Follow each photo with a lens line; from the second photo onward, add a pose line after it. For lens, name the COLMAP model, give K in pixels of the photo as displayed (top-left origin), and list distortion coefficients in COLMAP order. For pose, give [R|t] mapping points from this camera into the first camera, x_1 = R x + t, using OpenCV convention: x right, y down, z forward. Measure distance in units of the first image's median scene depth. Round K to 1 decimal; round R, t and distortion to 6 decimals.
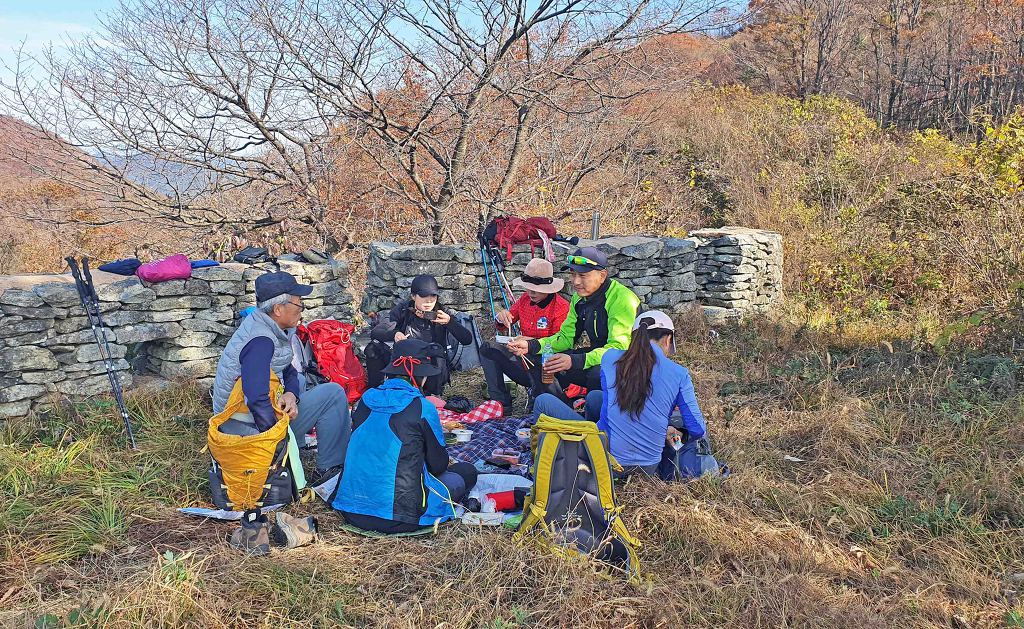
lens RADIAL K [[1215.3, 0, 511.7], [0, 1215.3, 313.3], [0, 0, 1]] dist [0.134742, 0.000000]
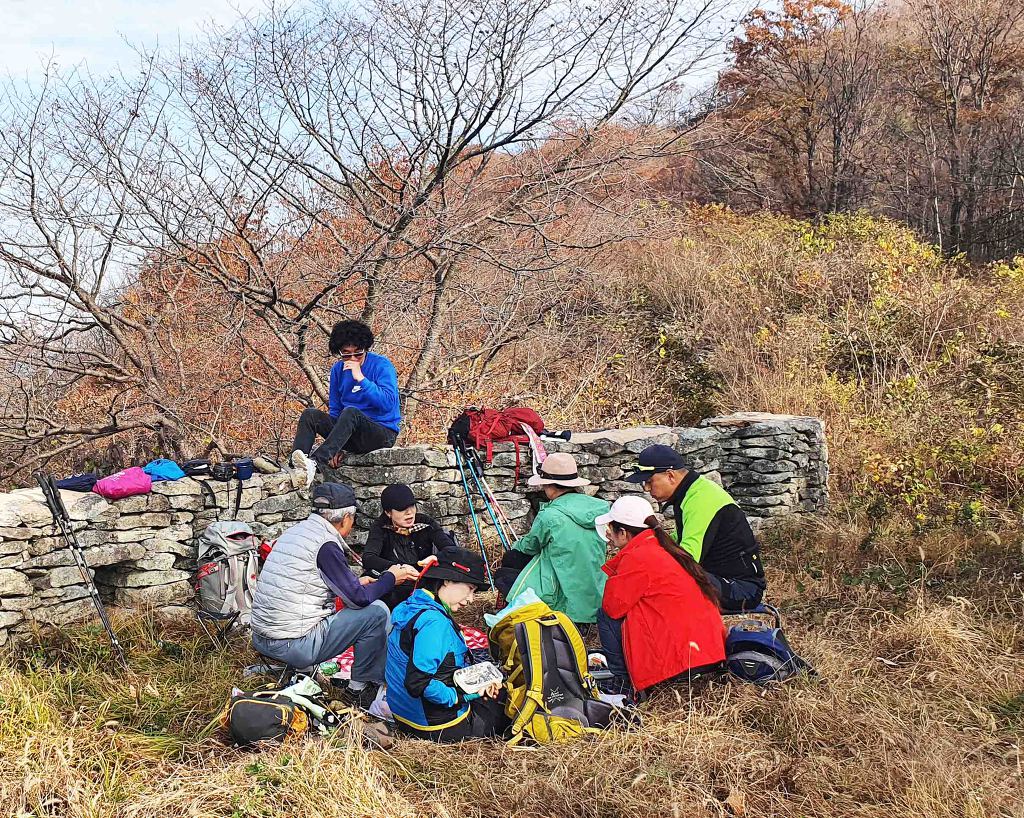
lens RADIAL K [[1008.3, 0, 512.3], [0, 1008.3, 409.6], [0, 0, 1]] dist [0.042523, 0.000000]
pose [[0.988422, -0.039067, -0.146617, 0.114293], [0.027664, 0.996488, -0.079028, -0.025127], [0.149190, 0.074057, 0.986031, 0.334782]]
